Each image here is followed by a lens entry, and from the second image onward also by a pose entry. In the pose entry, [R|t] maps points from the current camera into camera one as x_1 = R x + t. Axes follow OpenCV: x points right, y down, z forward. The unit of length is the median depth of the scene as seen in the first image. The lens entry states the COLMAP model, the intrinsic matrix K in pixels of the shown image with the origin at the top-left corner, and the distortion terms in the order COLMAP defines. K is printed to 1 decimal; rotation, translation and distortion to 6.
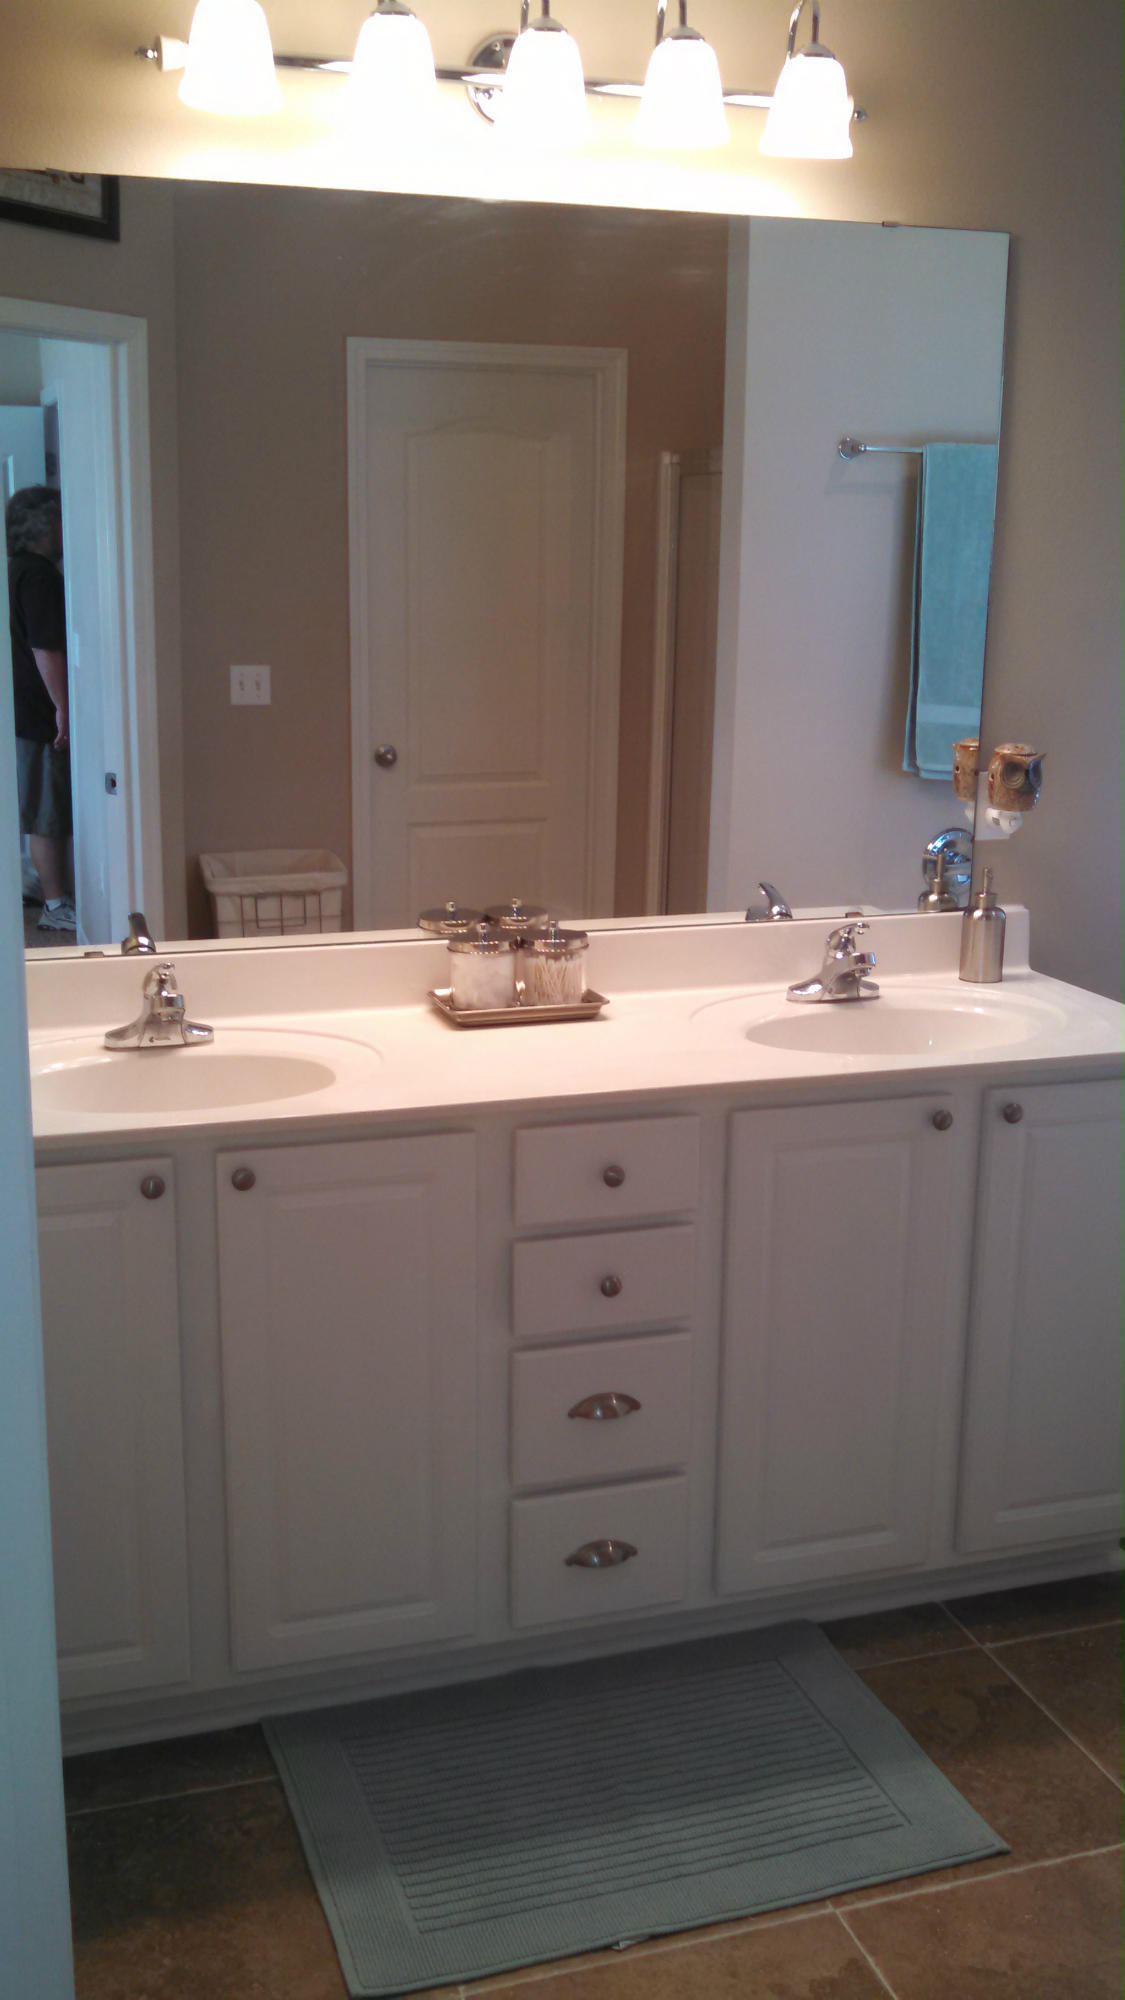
lens RADIAL K [[1881.3, 0, 551.9], [0, 1881.3, 1094.0], [0, 0, 1]] dist [-0.008262, 0.000000]
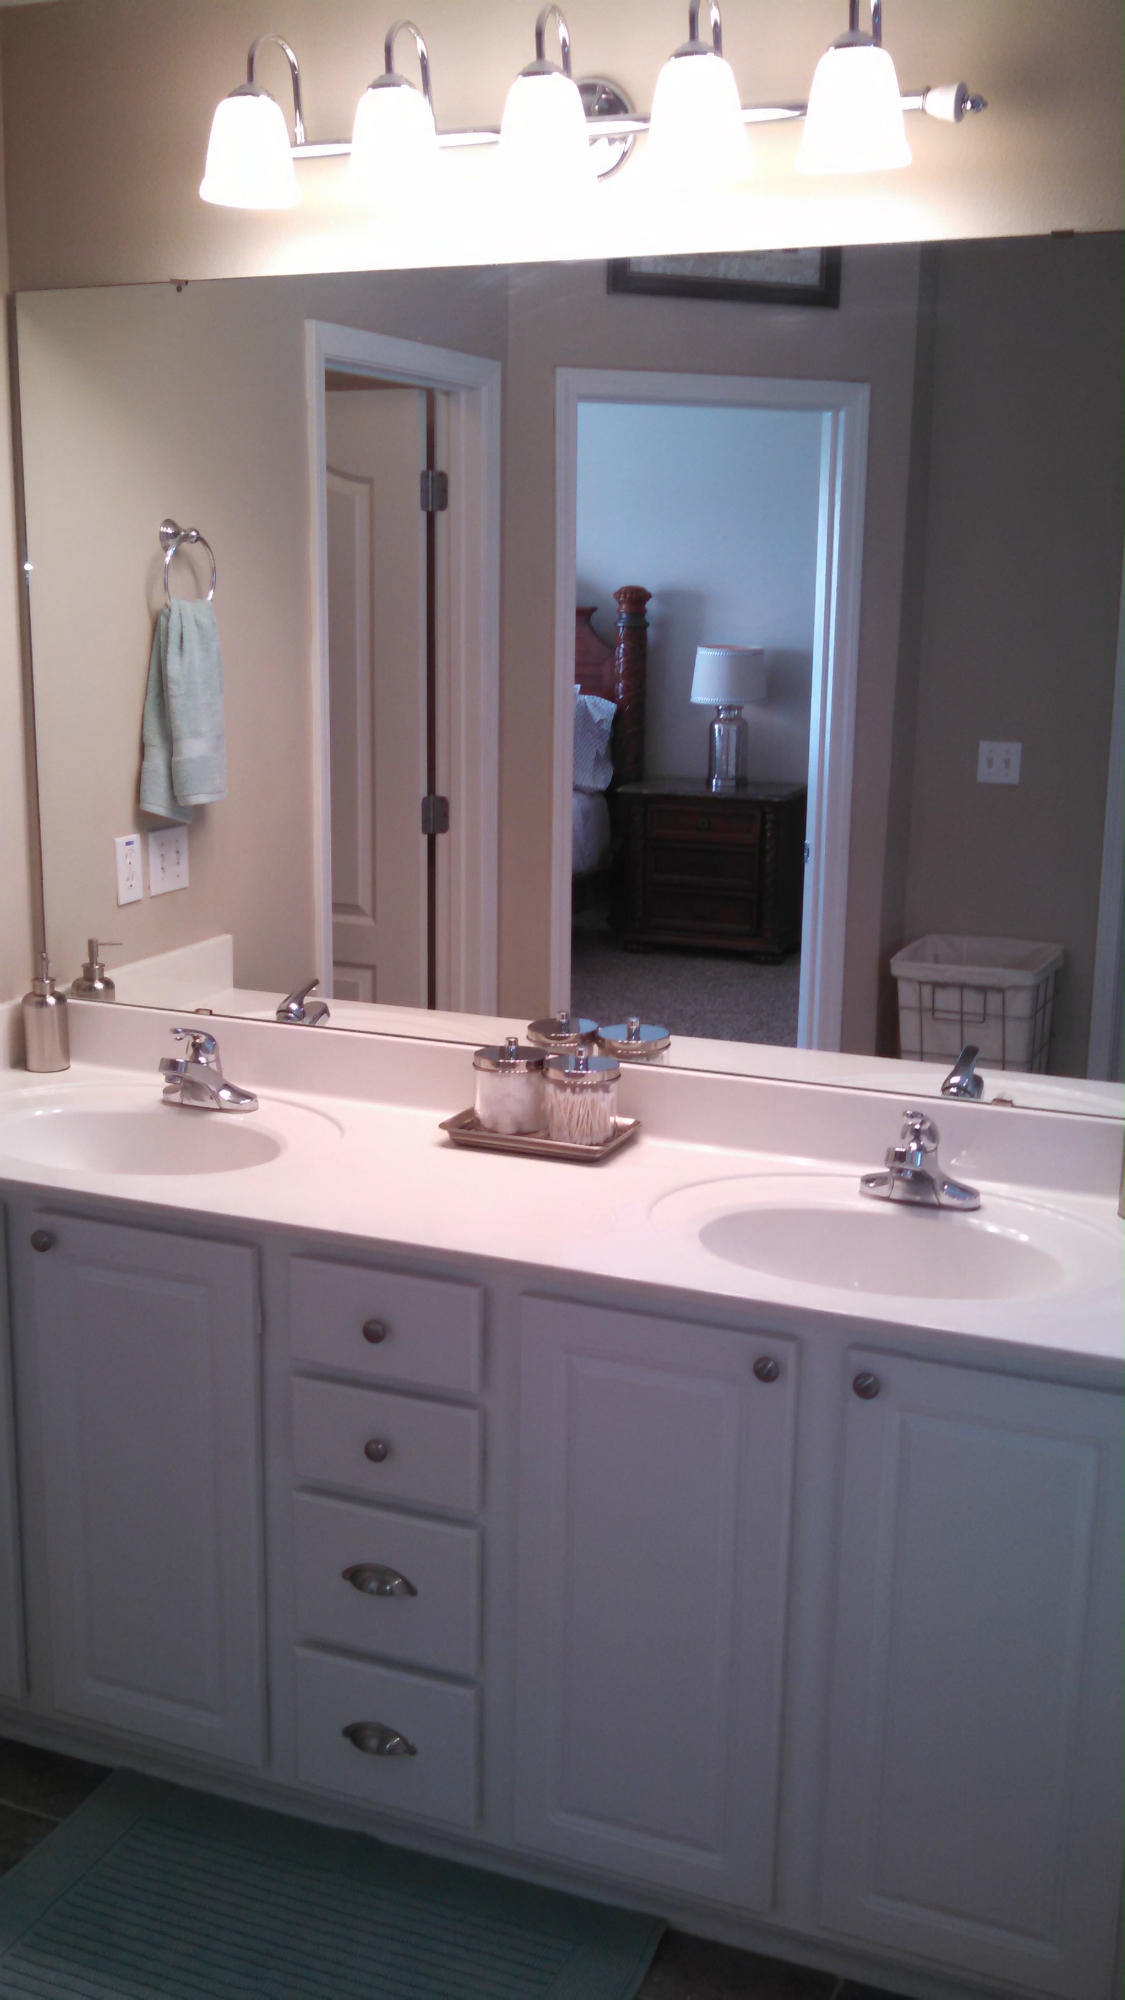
lens RADIAL K [[1881.3, 0, 554.7], [0, 1881.3, 1090.6], [0, 0, 1]] dist [-0.008262, 0.000000]
pose [[0.765085, 0.170162, -0.621039, 0.555244], [-0.185947, 0.981748, 0.039919, -0.105914], [0.616497, 0.084939, 0.782762, 0.288364]]
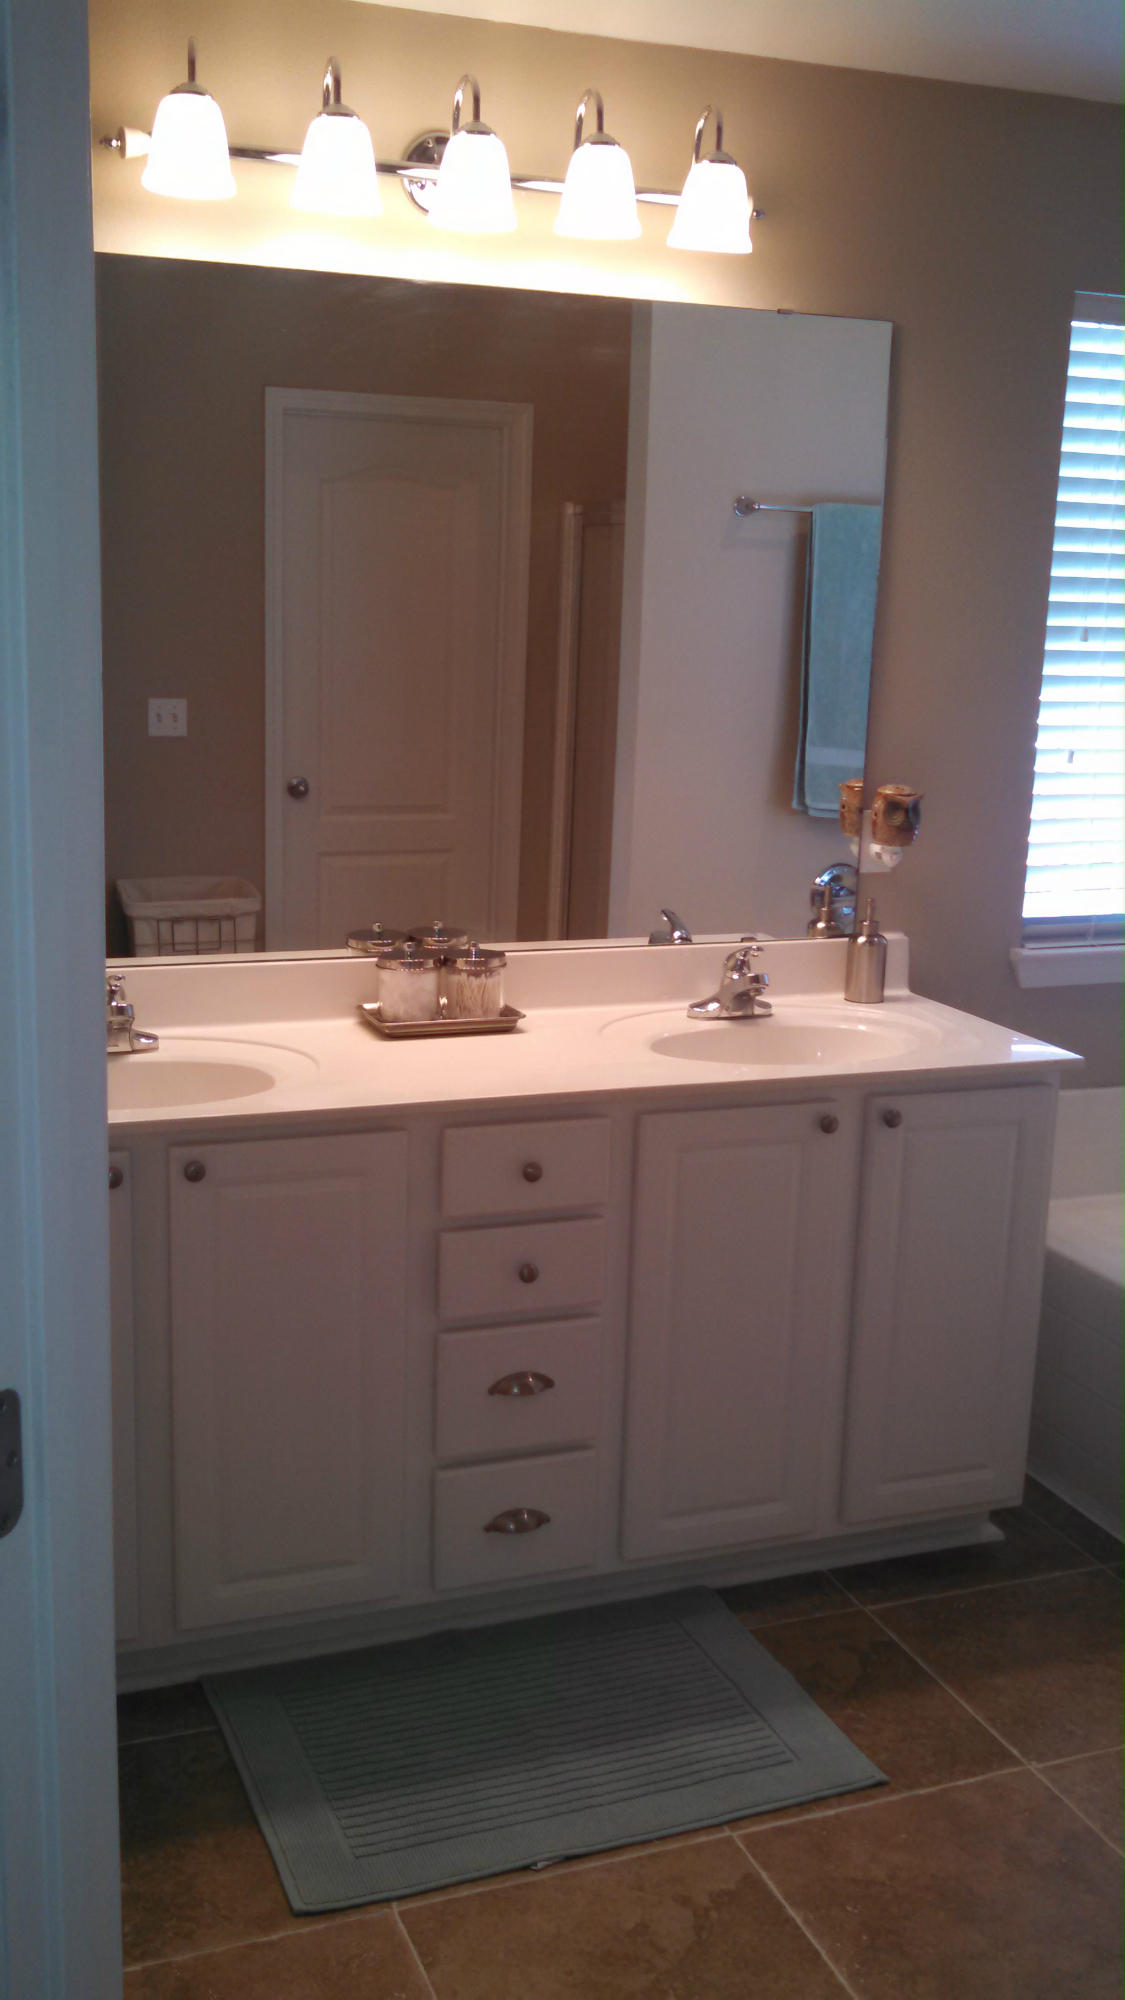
lens RADIAL K [[1881.3, 0, 538.2], [0, 1881.3, 1093.6], [0, 0, 1]] dist [-0.008262, 0.000000]
pose [[0.998606, 0.006938, 0.052317, -0.018513], [-0.005964, 0.999806, -0.018752, 0.016032], [-0.052437, 0.018414, 0.998454, -0.082814]]
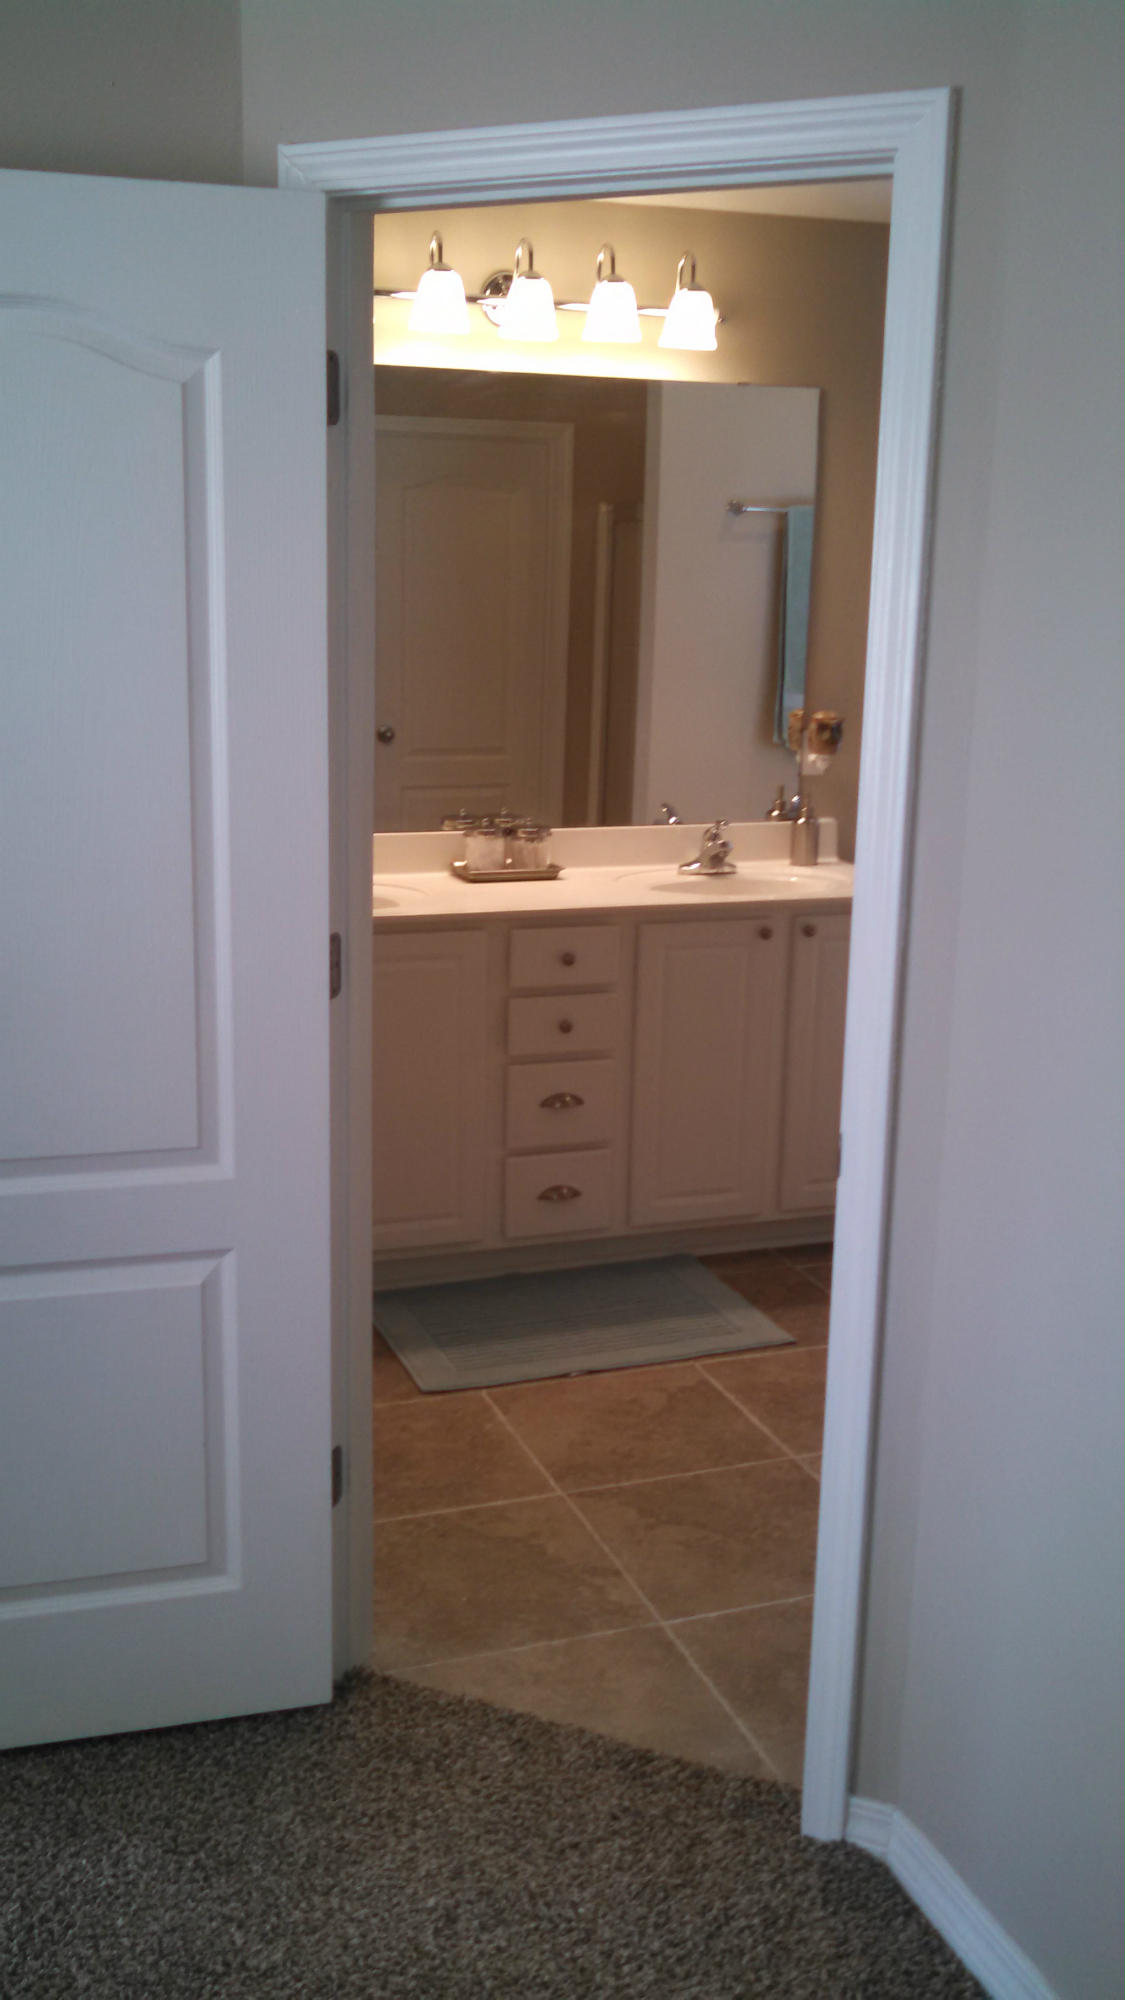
lens RADIAL K [[1881.3, 0, 521.9], [0, 1881.3, 1084.8], [0, 0, 1]] dist [-0.008262, 0.000000]
pose [[0.999826, 0.005297, 0.017913, -0.033297], [-0.005101, 0.999927, -0.010961, 0.151782], [-0.017970, 0.010868, 0.999779, -0.590887]]
